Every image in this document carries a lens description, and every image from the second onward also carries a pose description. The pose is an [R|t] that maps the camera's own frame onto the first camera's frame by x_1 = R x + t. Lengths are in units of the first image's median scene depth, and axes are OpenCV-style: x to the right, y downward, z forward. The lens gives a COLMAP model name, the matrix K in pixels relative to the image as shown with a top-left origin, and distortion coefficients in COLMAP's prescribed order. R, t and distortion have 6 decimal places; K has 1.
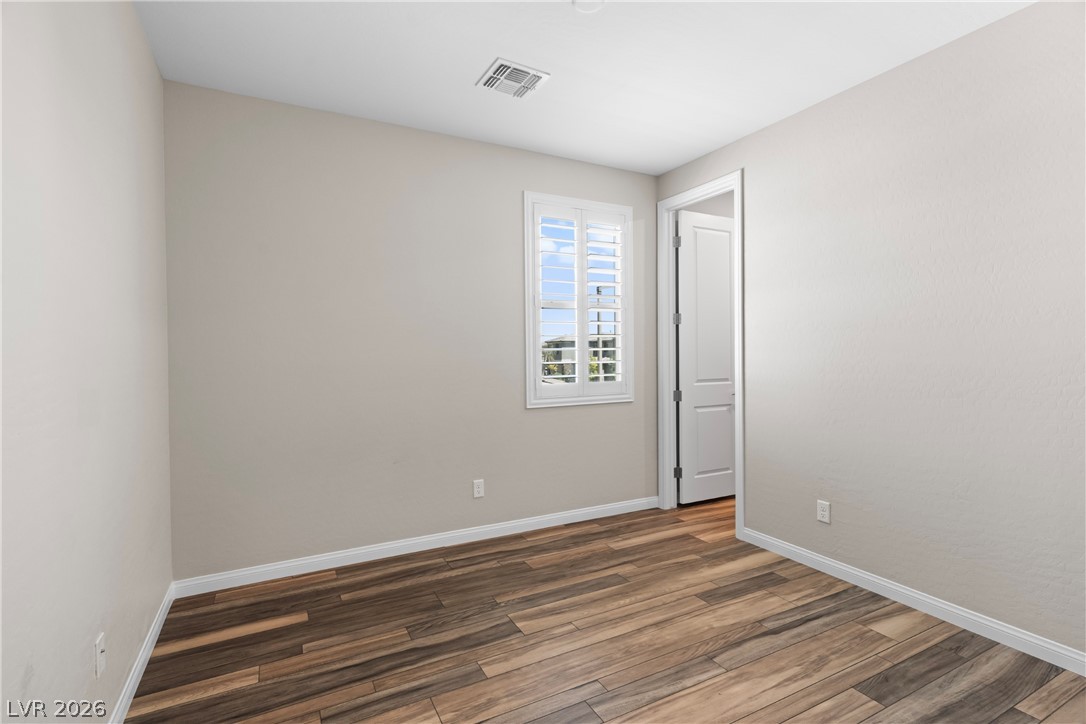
lens RADIAL K [[512.6, 0, 543.8], [0, 512.6, 360.1], [0, 0, 1]] dist [0.000969, 0.001537]
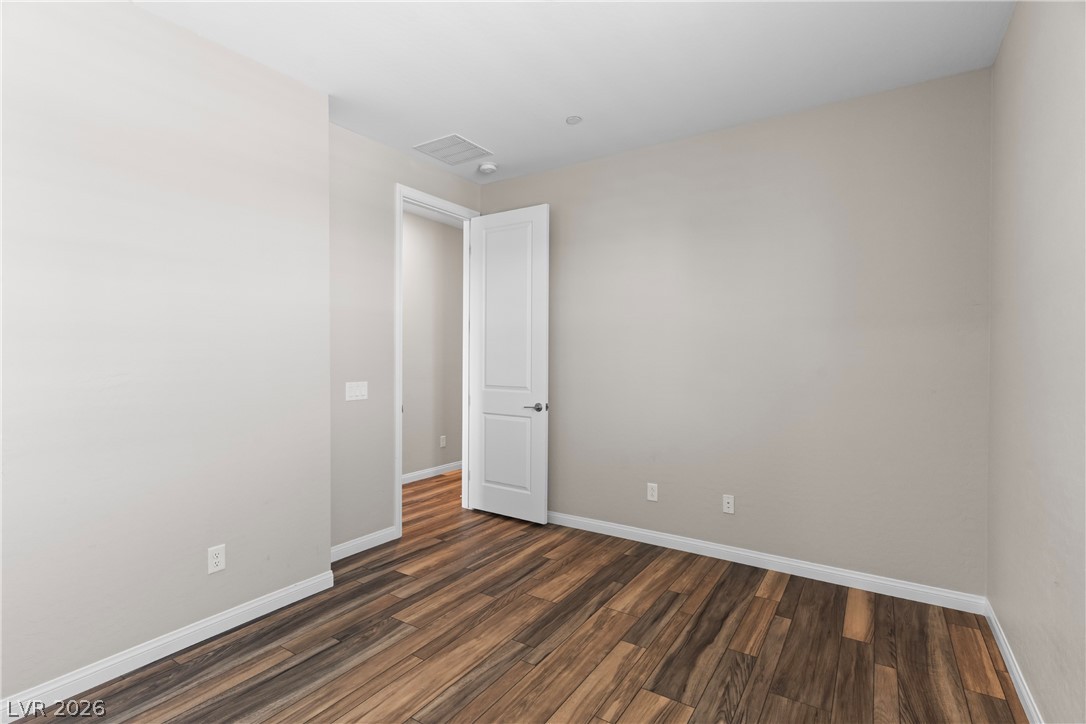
lens RADIAL K [[512.6, 0, 543.8], [0, 512.6, 360.1], [0, 0, 1]] dist [0.000969, 0.001537]
pose [[-0.875190, 0.010093, -0.483674, 0.566716], [-0.003085, 0.999646, 0.026442, -0.033551], [0.483769, 0.024634, -0.874849, 1.828575]]
